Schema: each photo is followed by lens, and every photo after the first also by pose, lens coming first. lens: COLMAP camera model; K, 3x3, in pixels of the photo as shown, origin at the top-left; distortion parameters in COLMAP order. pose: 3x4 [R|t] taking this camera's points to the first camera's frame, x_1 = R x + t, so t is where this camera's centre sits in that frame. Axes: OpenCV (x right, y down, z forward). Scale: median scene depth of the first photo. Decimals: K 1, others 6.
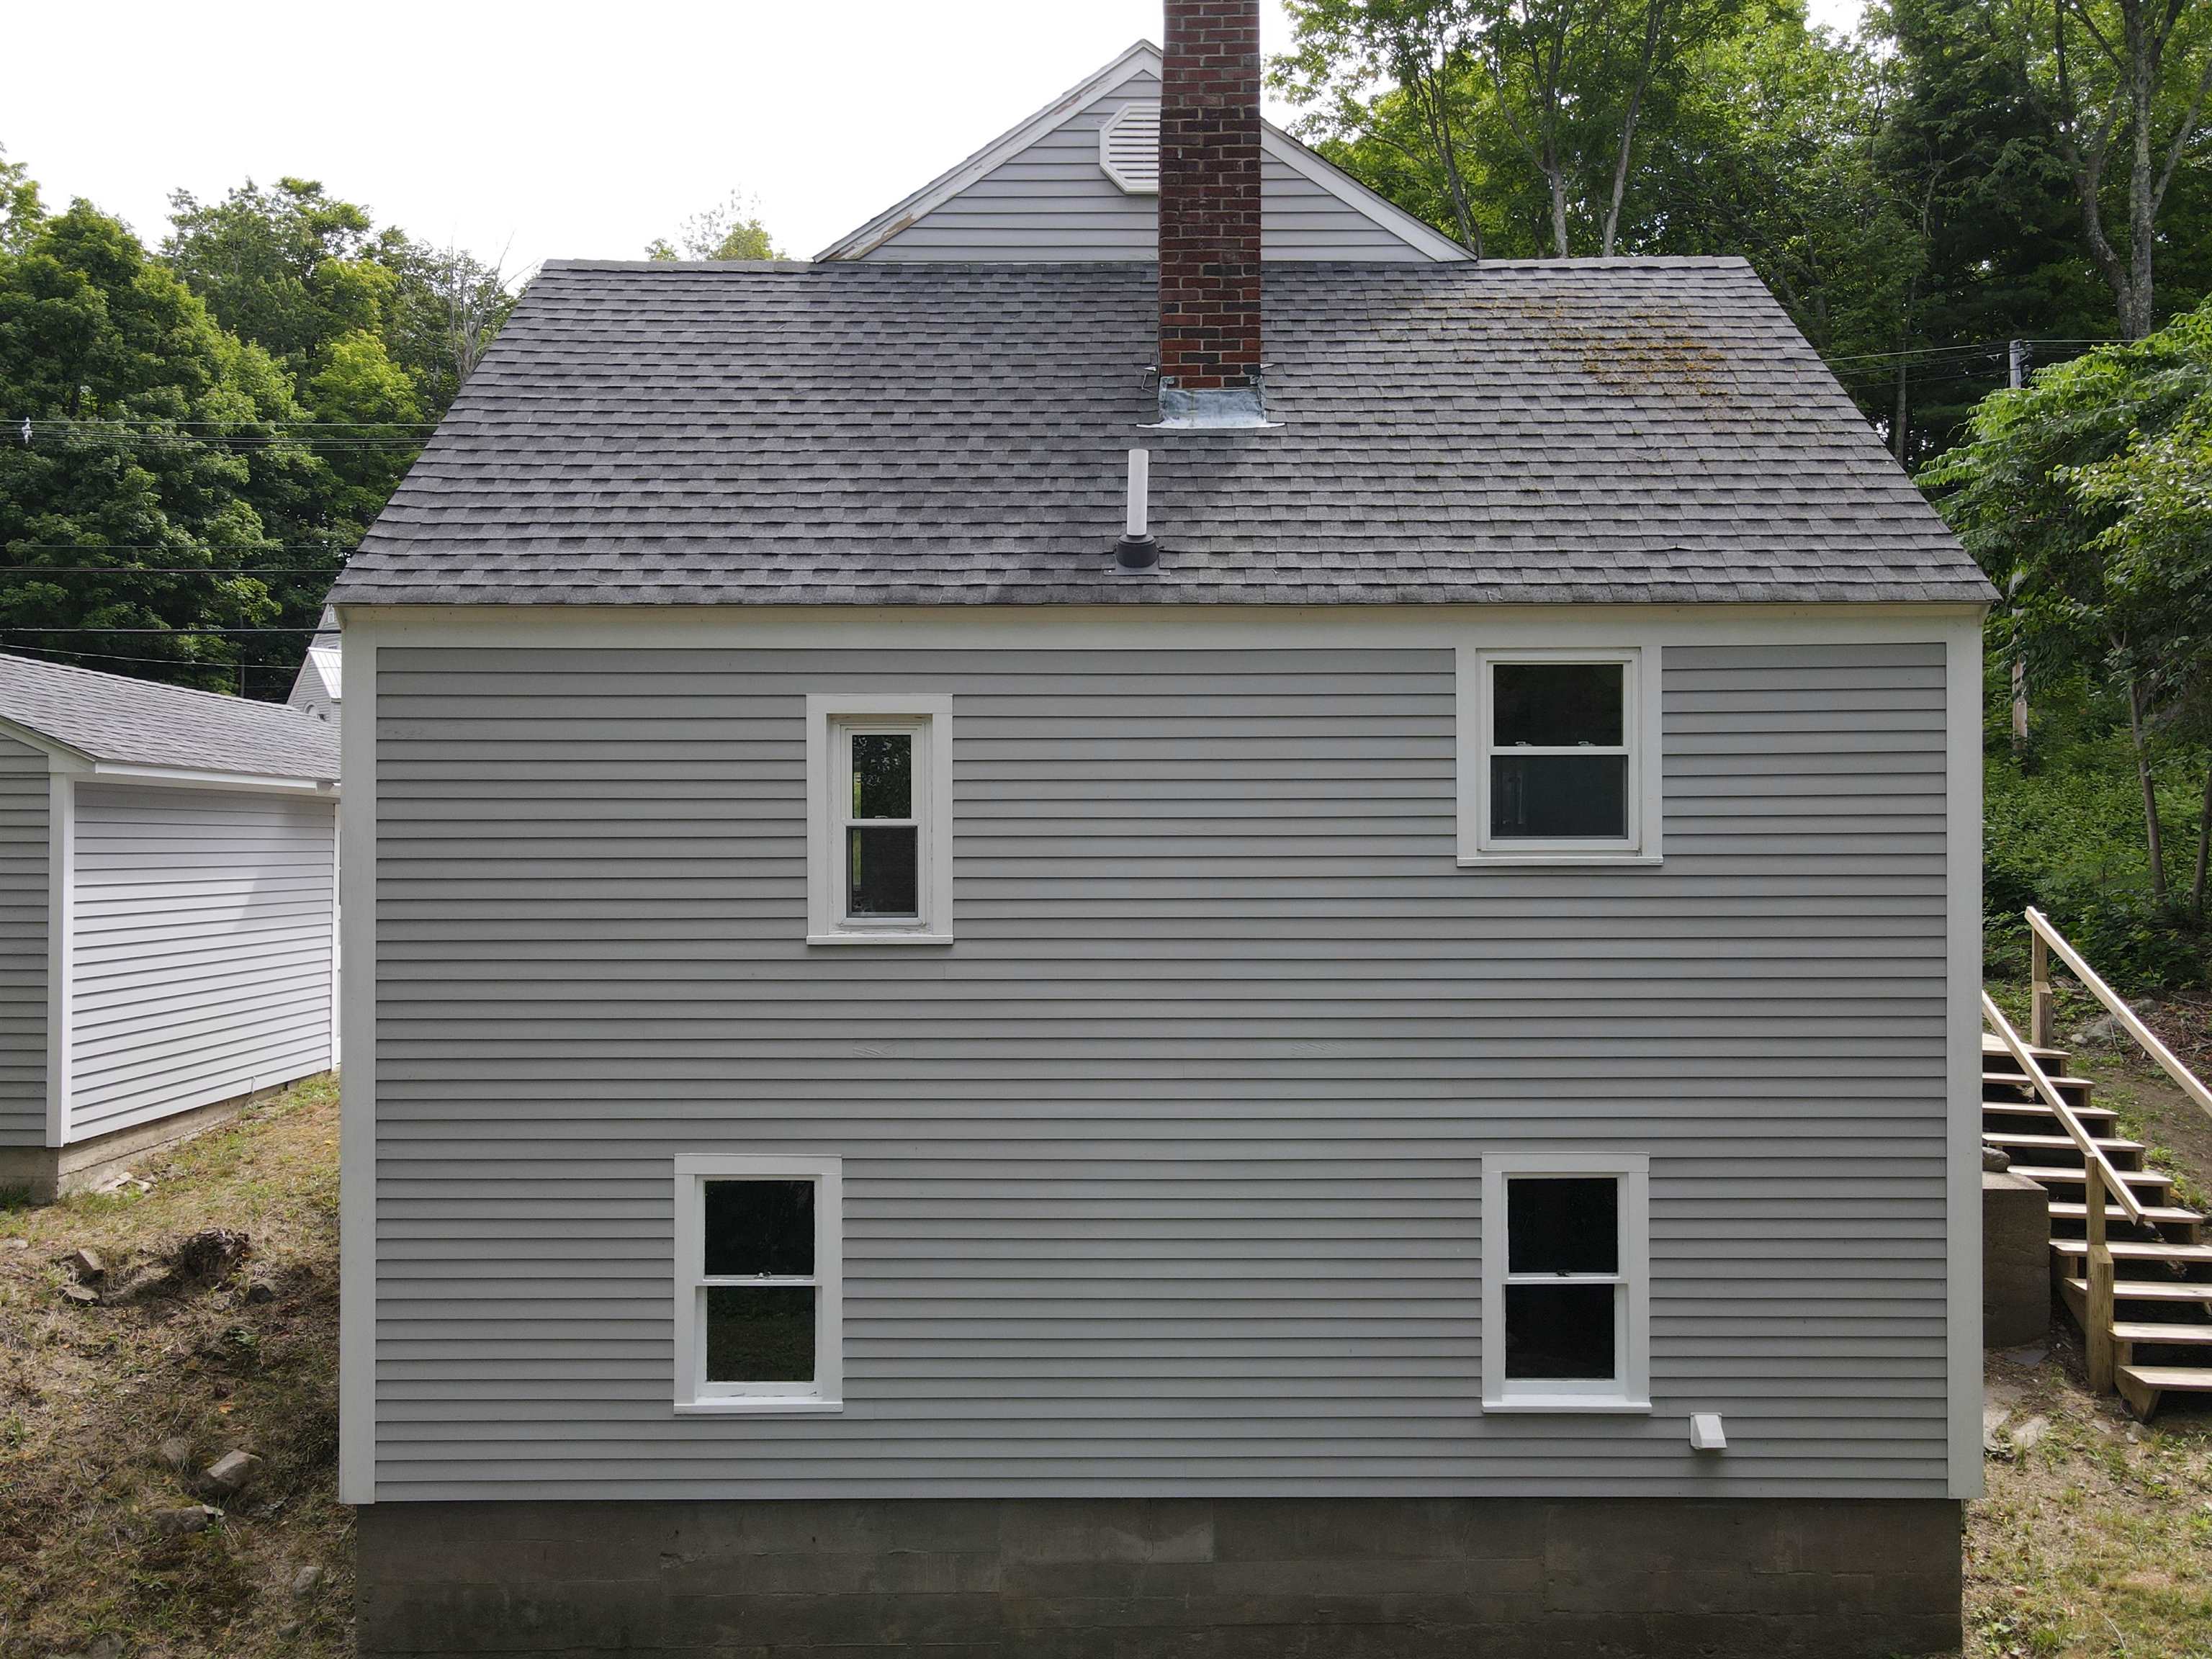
lens RADIAL K [[1626.4, 0, 1099.3], [0, 1626.4, 831.4], [0, 0, 1]] dist [-0.008043, 0.037240]
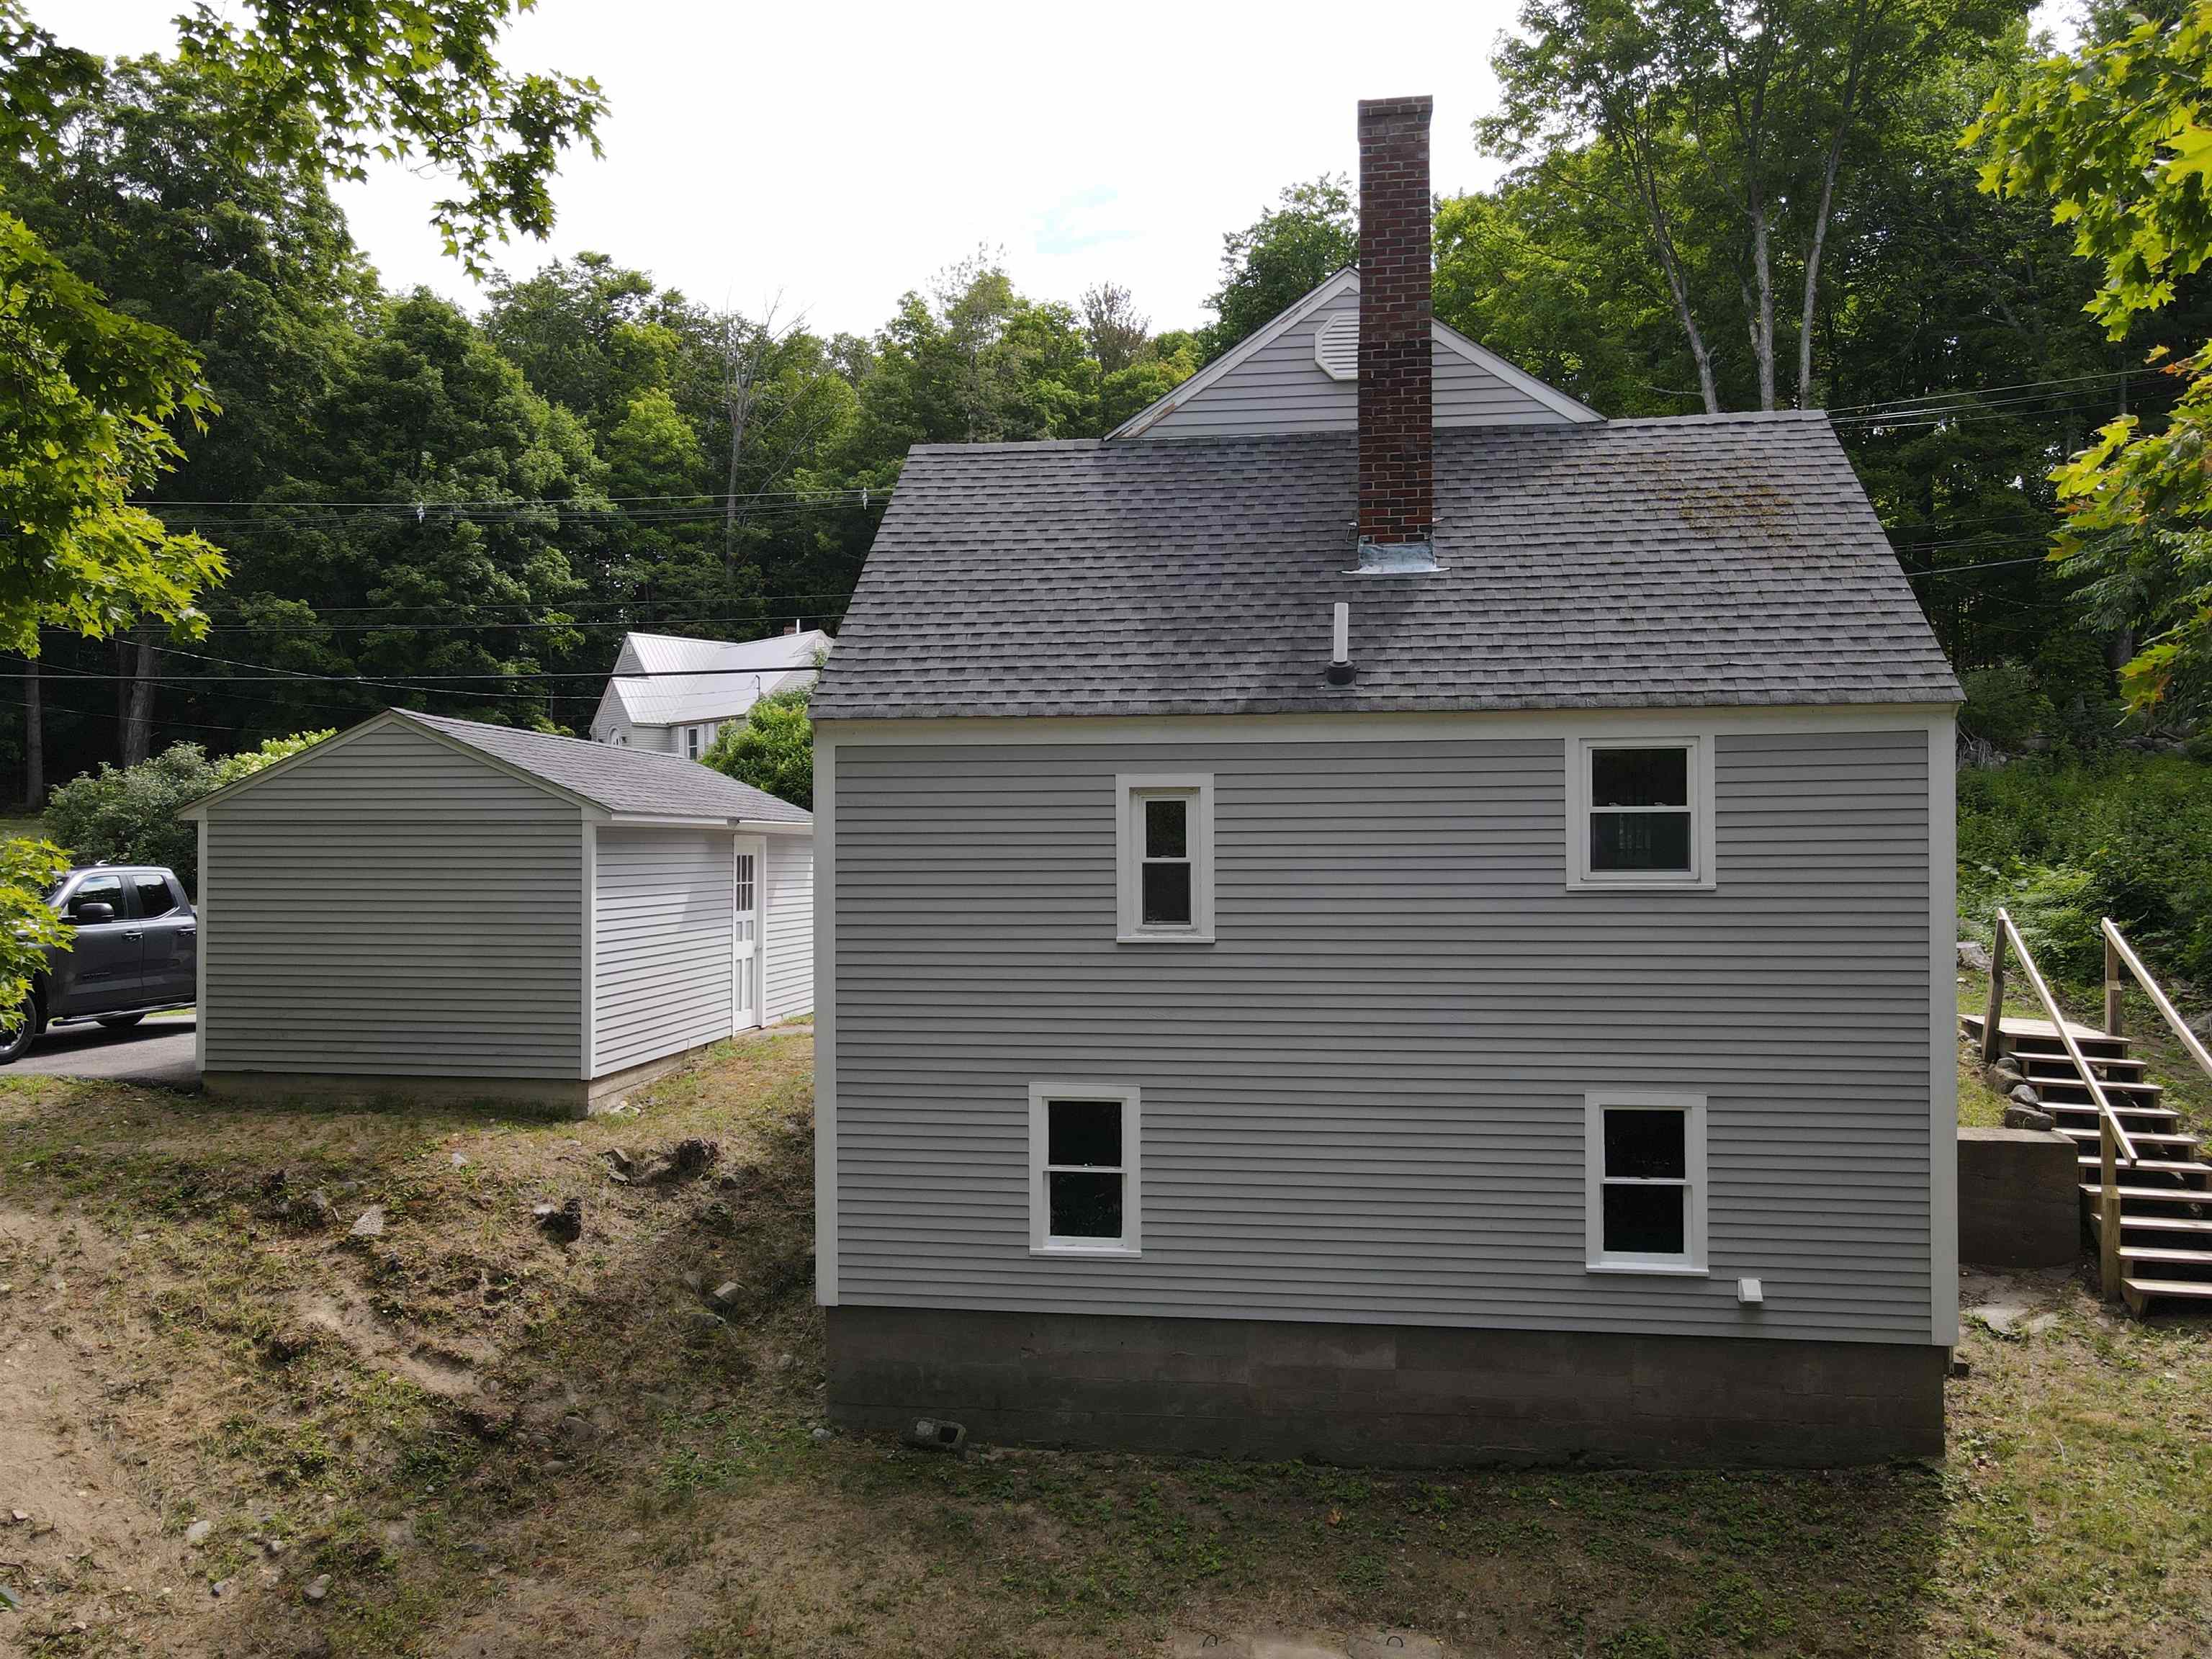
lens RADIAL K [[1626.4, 0, 1099.3], [0, 1626.4, 831.4], [0, 0, 1]] dist [-0.008043, 0.037240]
pose [[0.990555, -0.003478, -0.137070, 0.007492], [0.003385, 0.999994, -0.000913, -0.026416], [0.137072, 0.000441, 0.990561, -0.407656]]
